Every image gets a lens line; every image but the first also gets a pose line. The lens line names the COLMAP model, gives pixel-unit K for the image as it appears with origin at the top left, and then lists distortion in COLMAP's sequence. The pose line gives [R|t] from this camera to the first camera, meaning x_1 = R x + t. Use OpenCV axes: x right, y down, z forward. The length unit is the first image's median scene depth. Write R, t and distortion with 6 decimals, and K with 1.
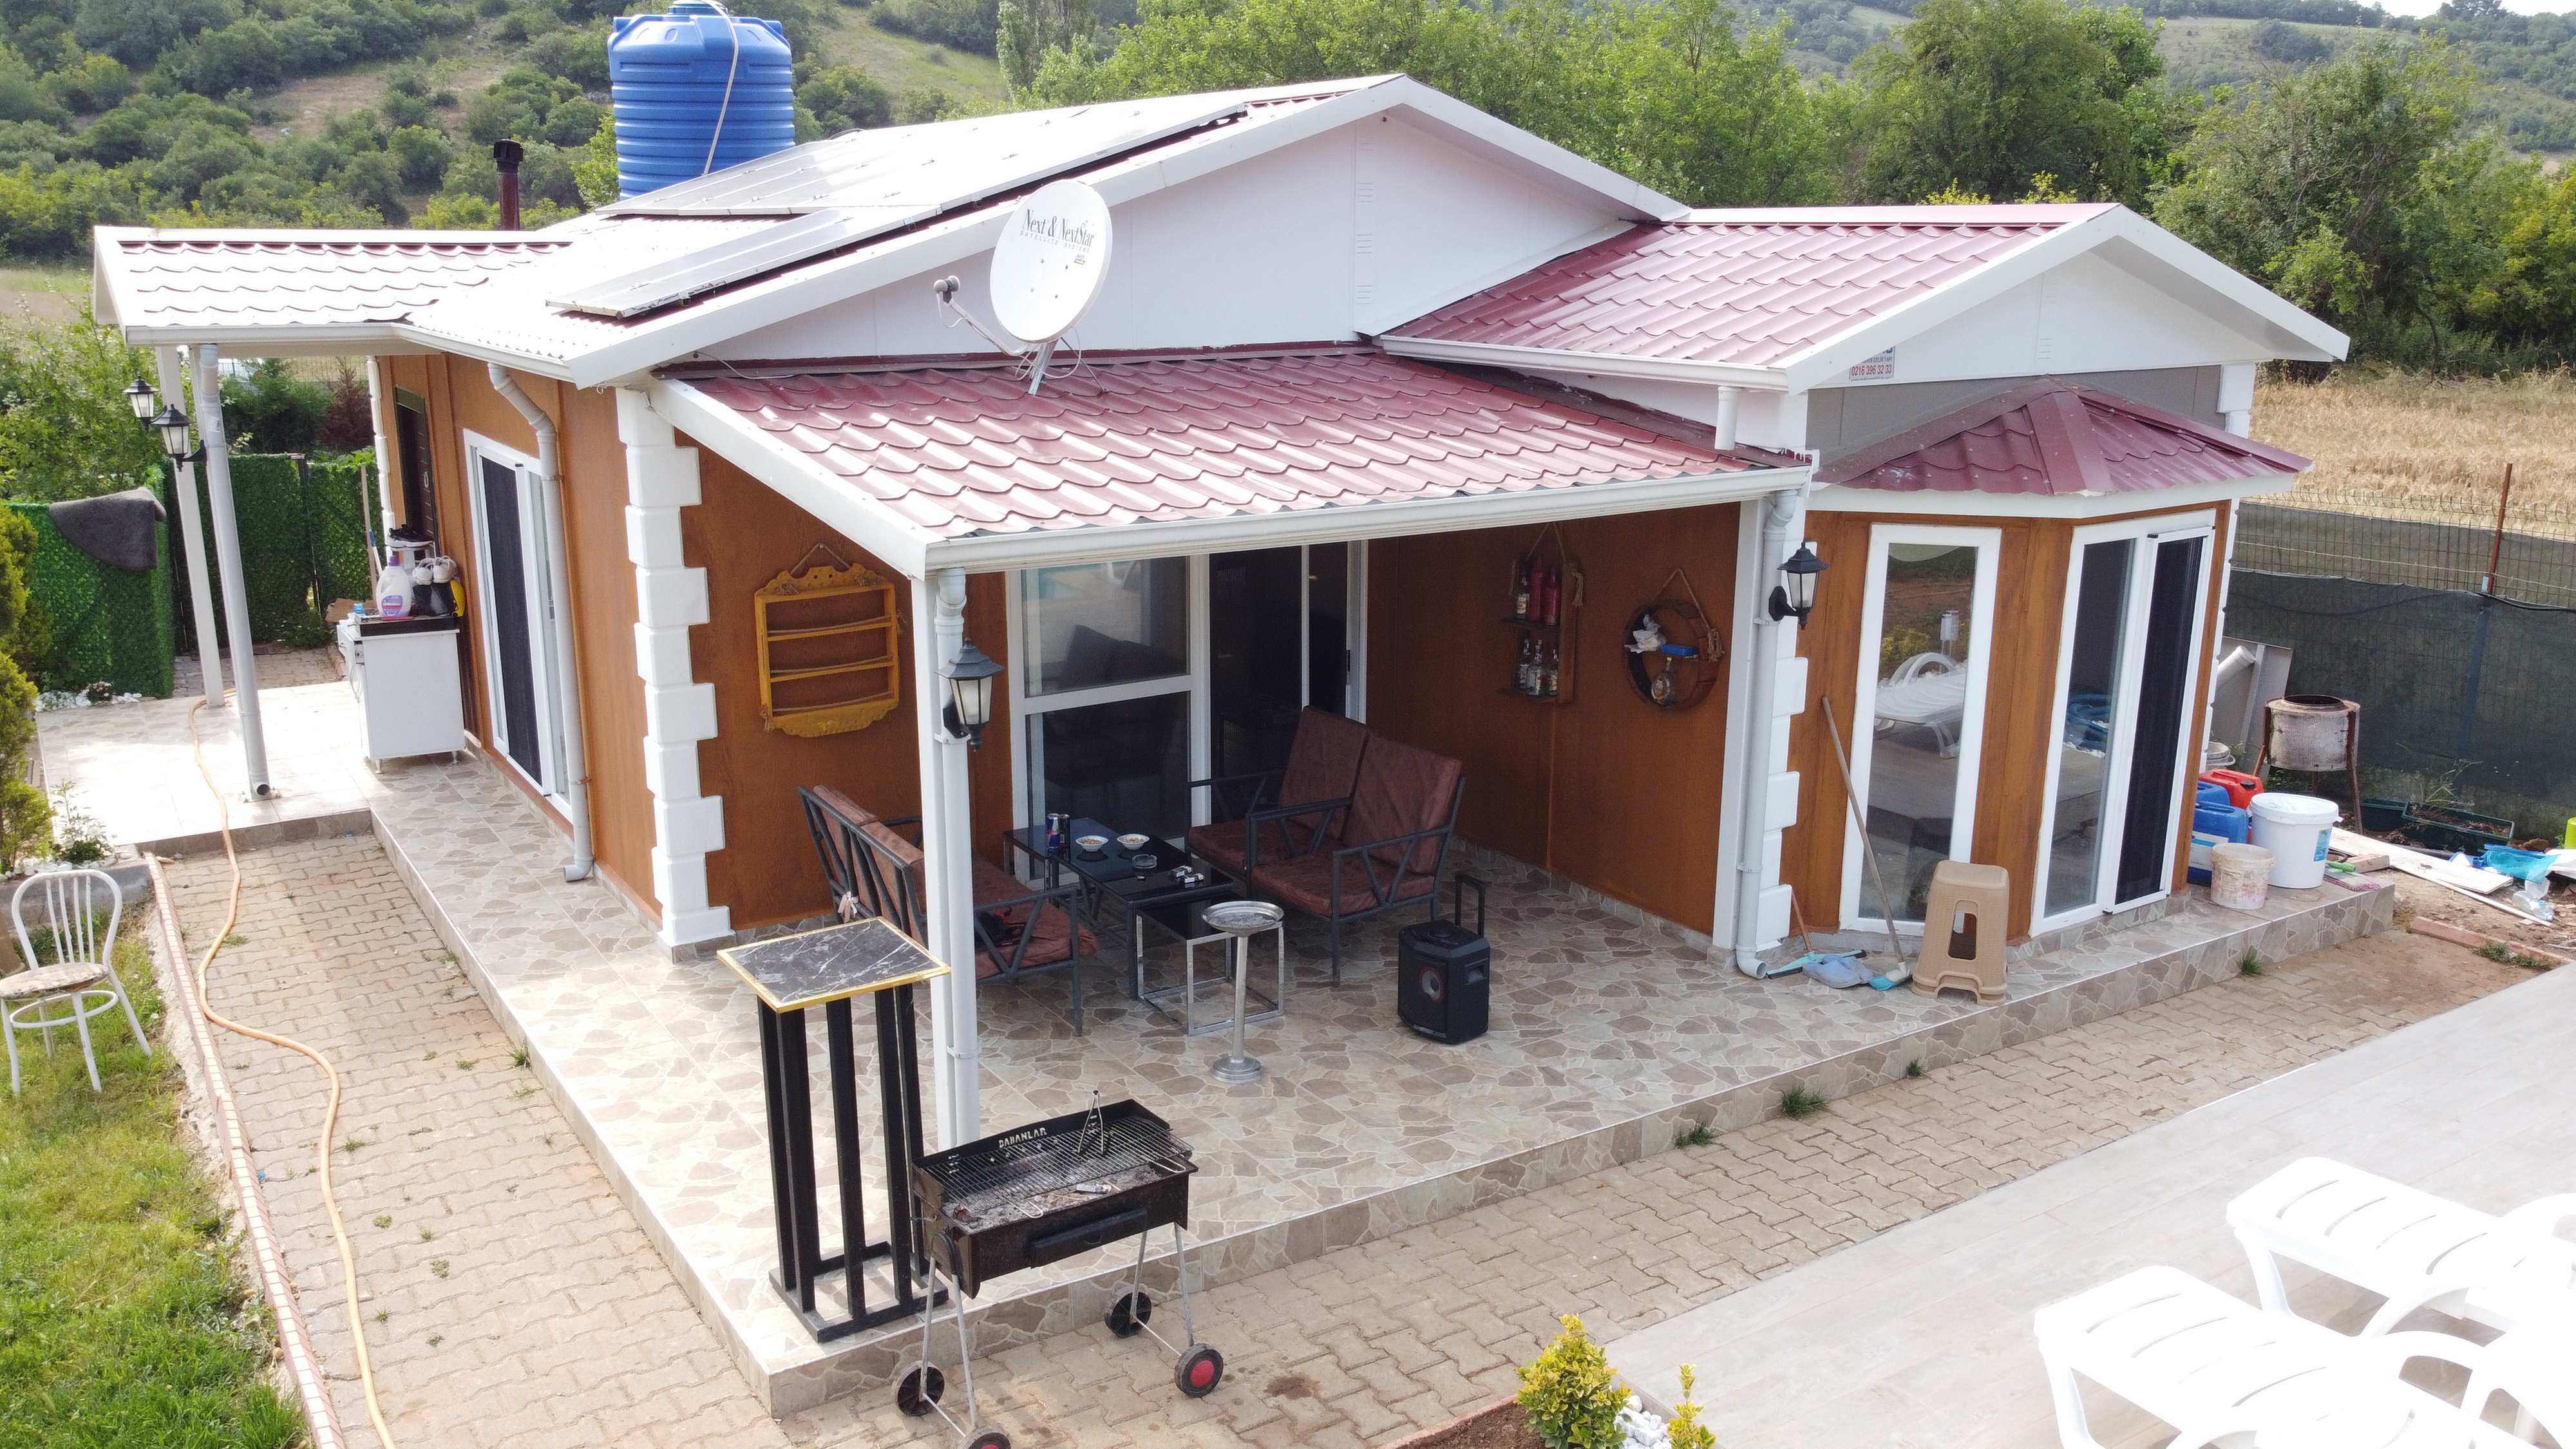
lens RADIAL K [[1955.7, 0, 1280.3], [0, 1955.7, 718.0], [0, 0, 1]] dist [-0.008466, 0.005320]
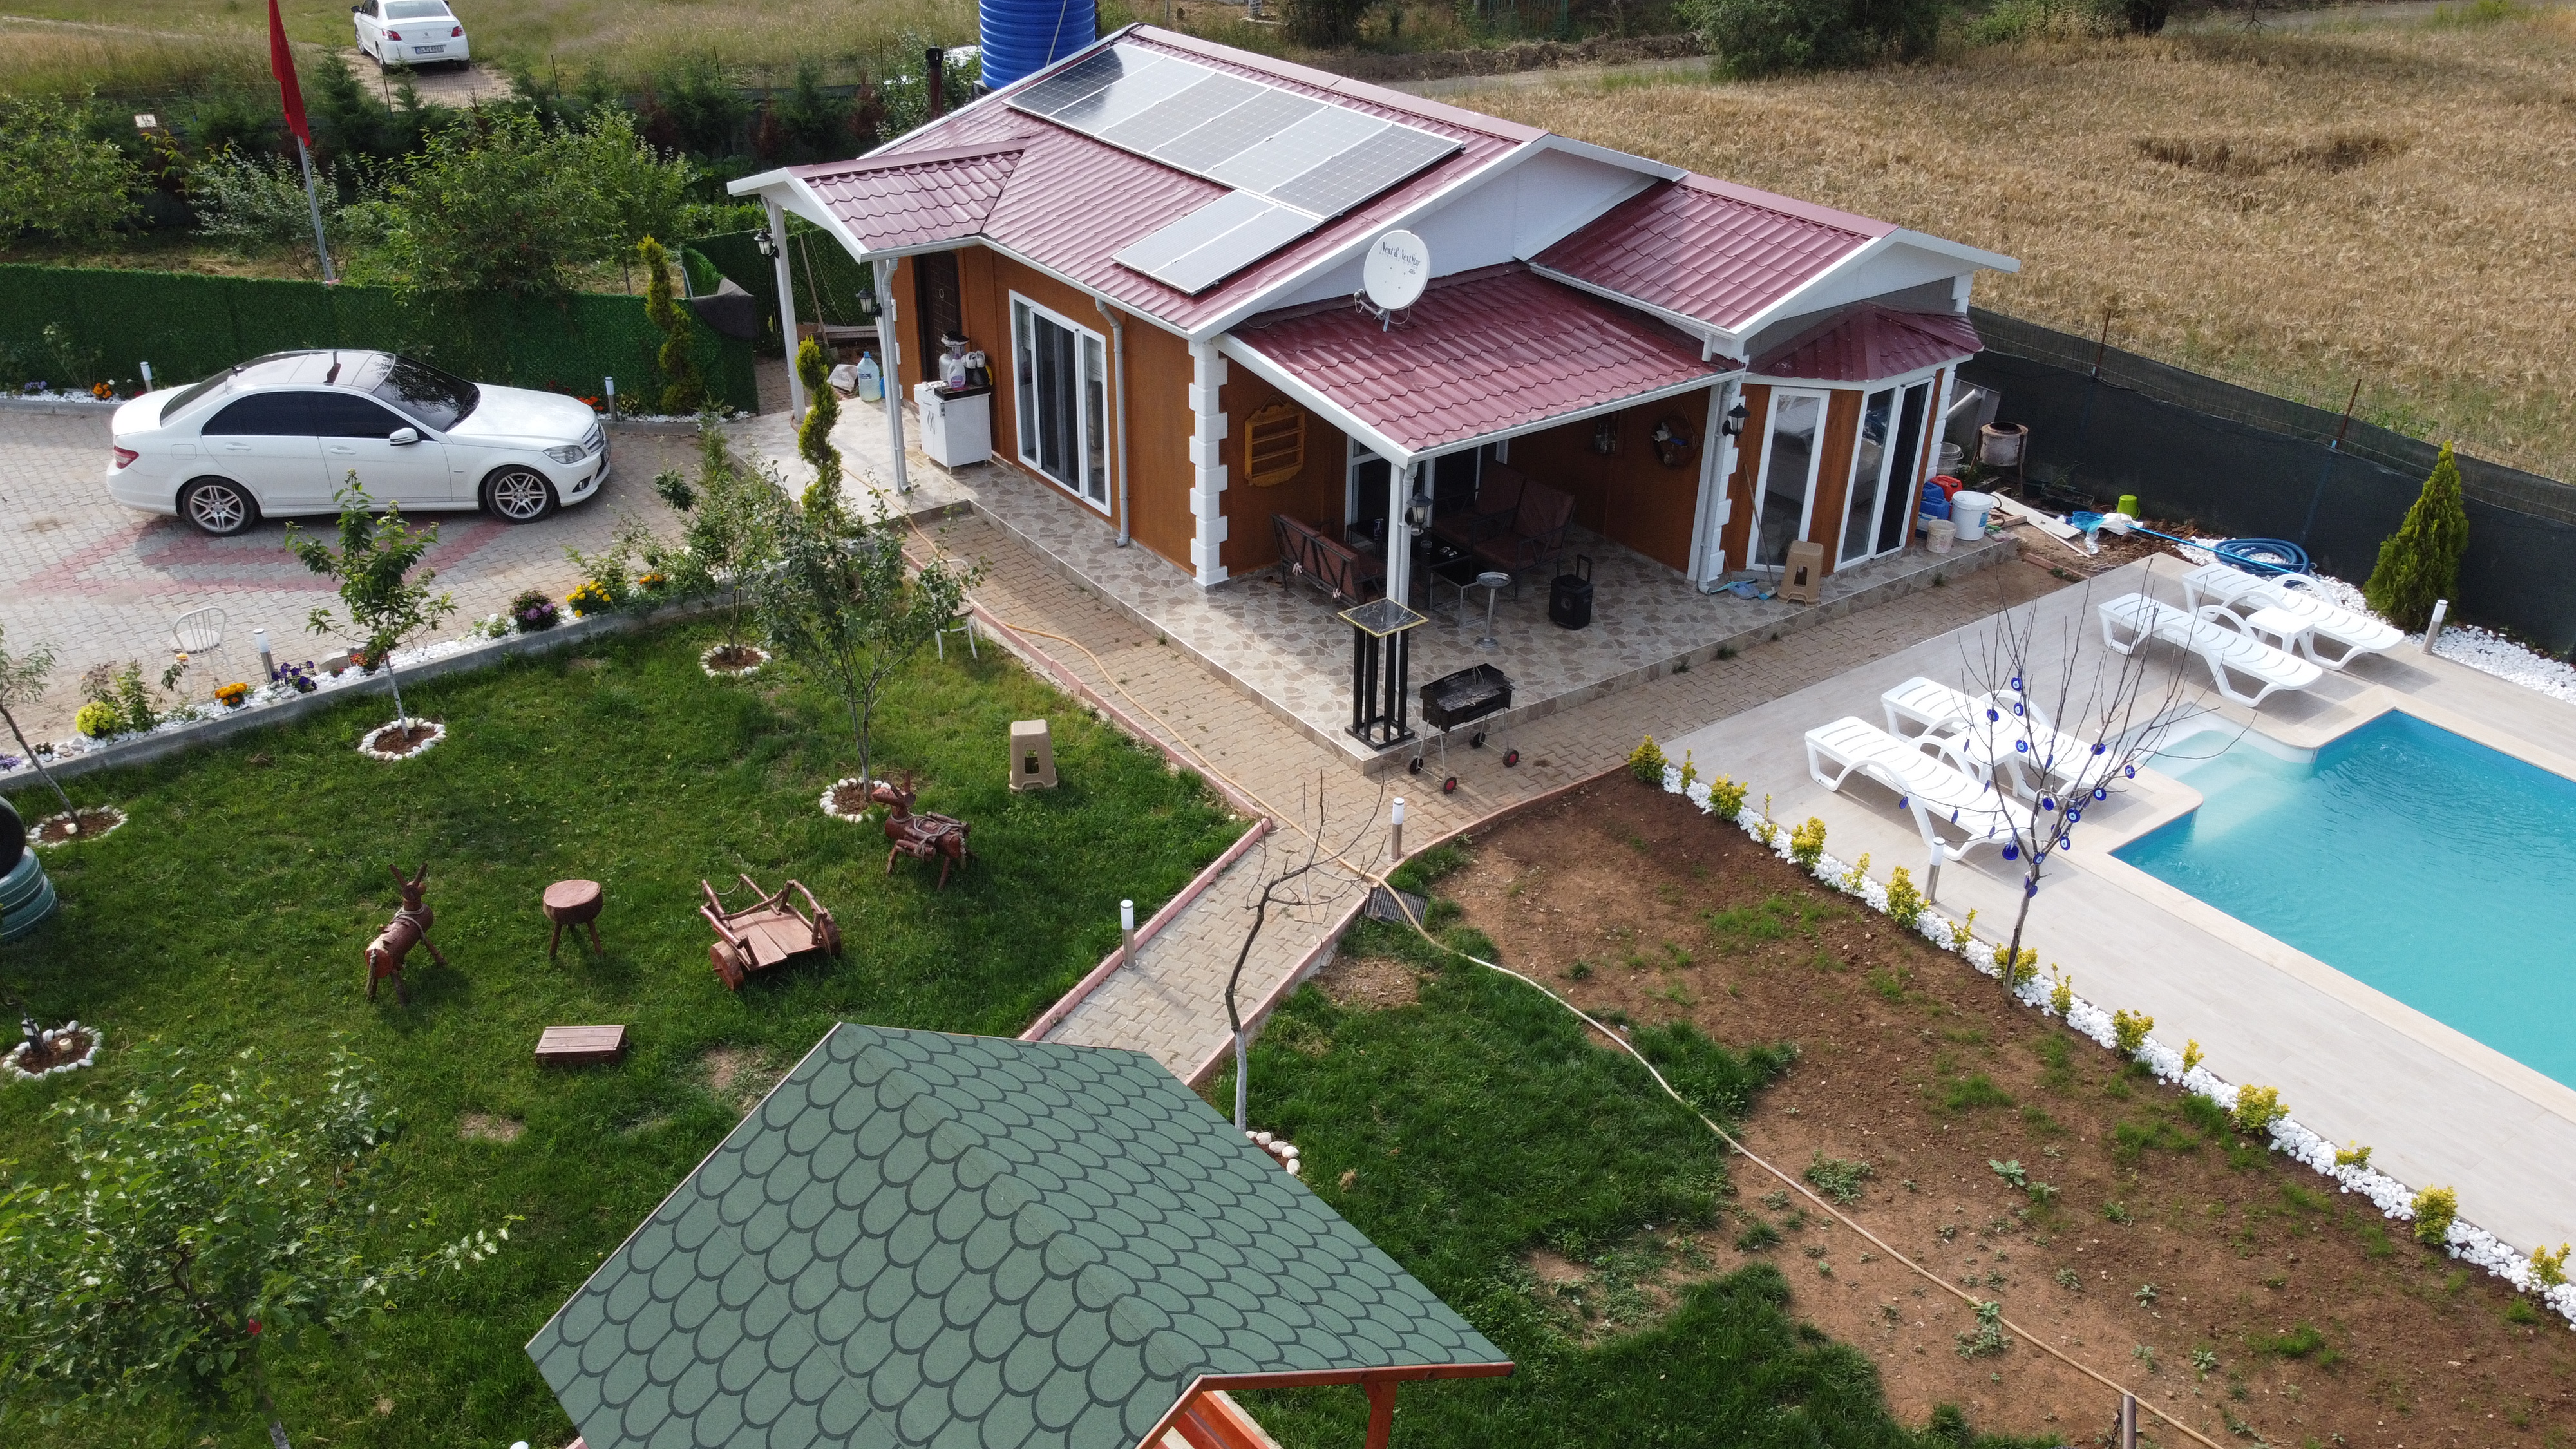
lens RADIAL K [[1955.7, 0, 1280.3], [0, 1955.7, 718.0], [0, 0, 1]] dist [-0.008466, 0.005320]
pose [[0.998914, -0.016084, 0.043721, -0.323385], [0.004445, 0.967132, 0.254238, -0.285109], [-0.046373, -0.253767, 0.966153, -1.098895]]
